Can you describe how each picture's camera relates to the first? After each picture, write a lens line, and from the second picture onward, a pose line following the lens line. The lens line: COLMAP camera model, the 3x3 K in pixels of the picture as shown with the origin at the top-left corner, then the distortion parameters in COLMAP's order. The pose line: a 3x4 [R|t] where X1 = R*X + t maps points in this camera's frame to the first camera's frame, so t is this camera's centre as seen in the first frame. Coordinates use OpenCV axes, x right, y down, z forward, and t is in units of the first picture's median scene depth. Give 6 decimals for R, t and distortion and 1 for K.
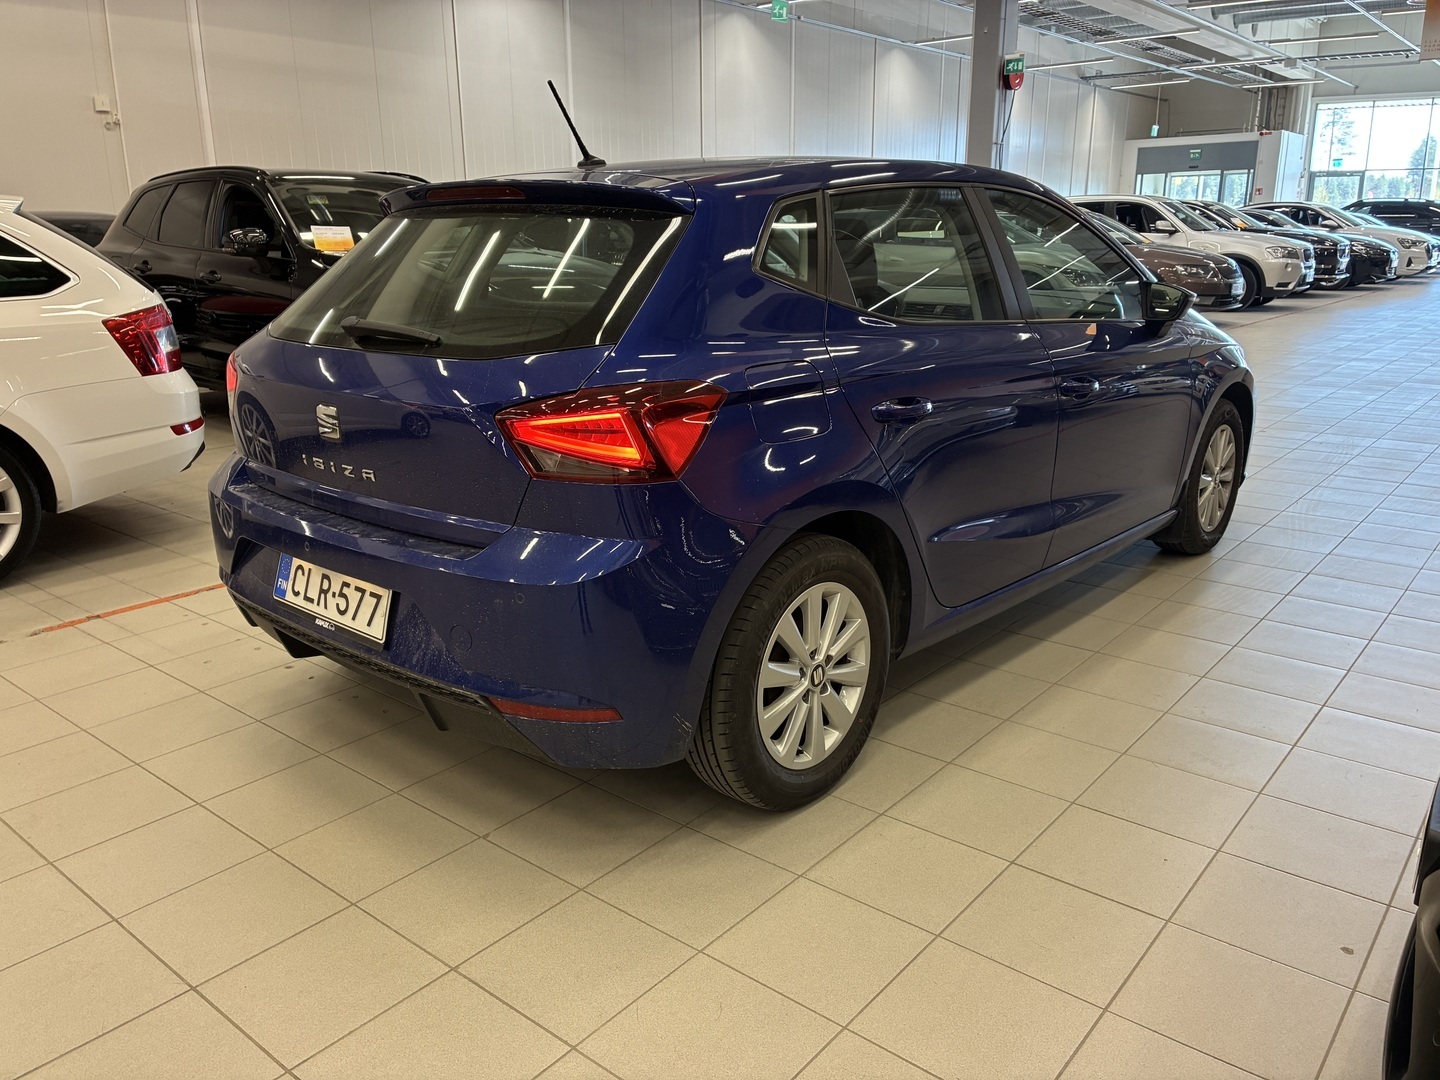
lens RADIAL K [[1104.7, 0, 717.1], [0, 1104.7, 542.5], [0, 0, 1]] dist [0.036090, -0.052810]
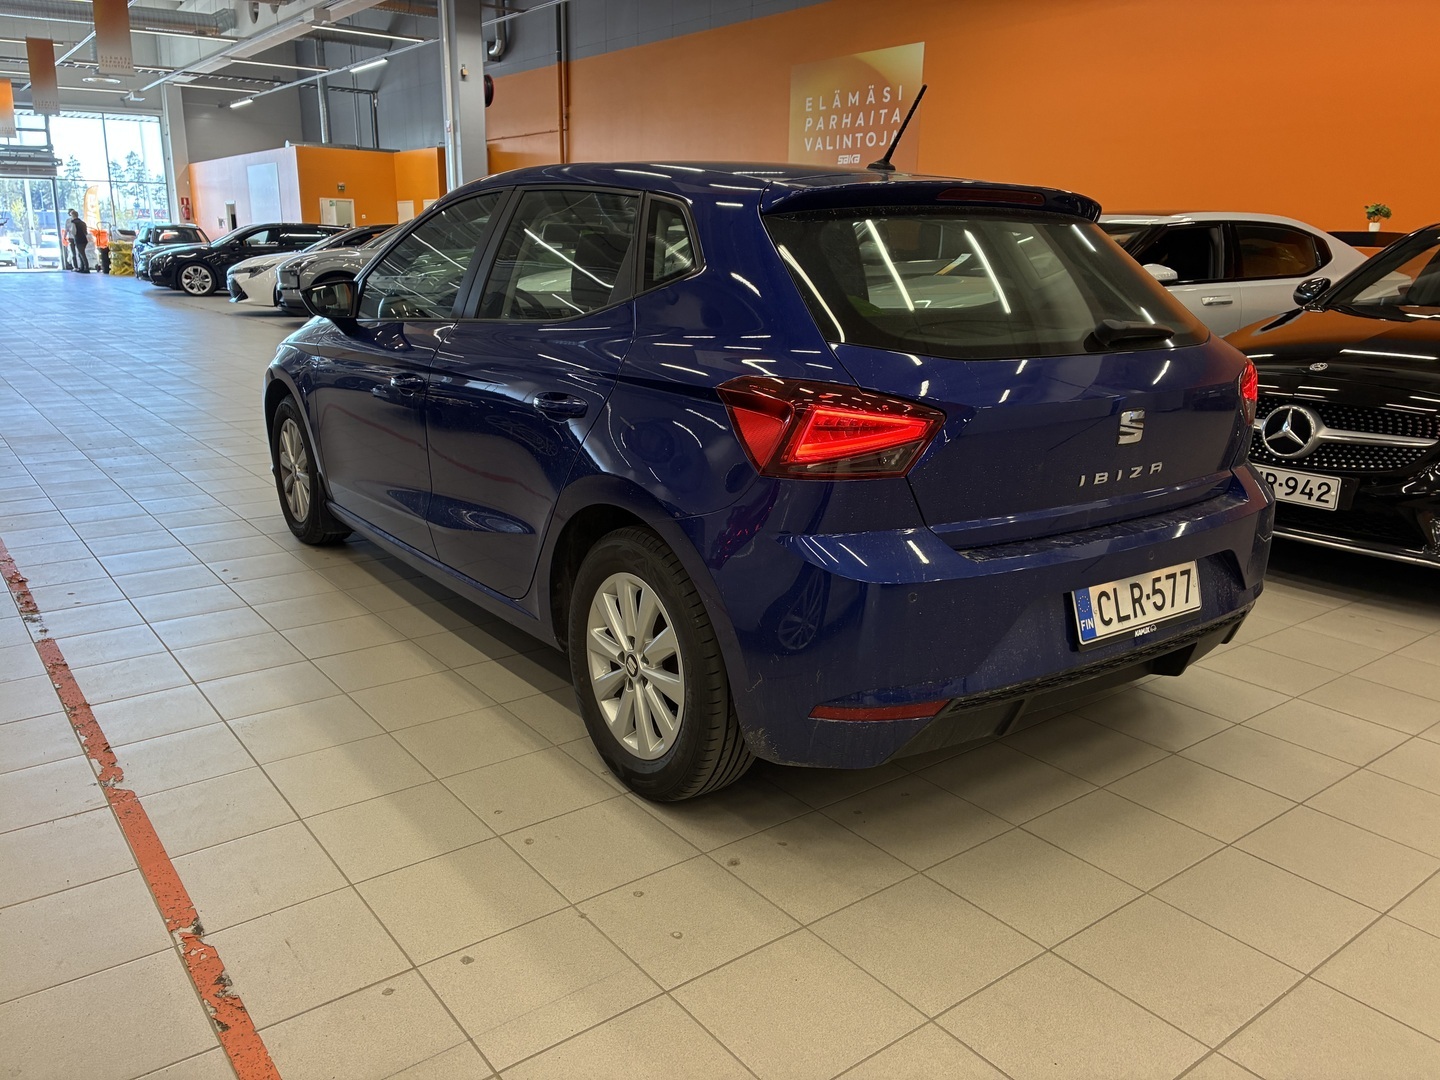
lens RADIAL K [[1104.7, 0, 716.0], [0, 1104.7, 536.8], [0, 0, 1]] dist [0.036090, -0.052810]
pose [[0.231754, -0.241064, 0.942432, -1.345201], [0.256133, 0.949744, 0.179949, -0.279107], [-0.938449, 0.199684, 0.281851, 1.060165]]
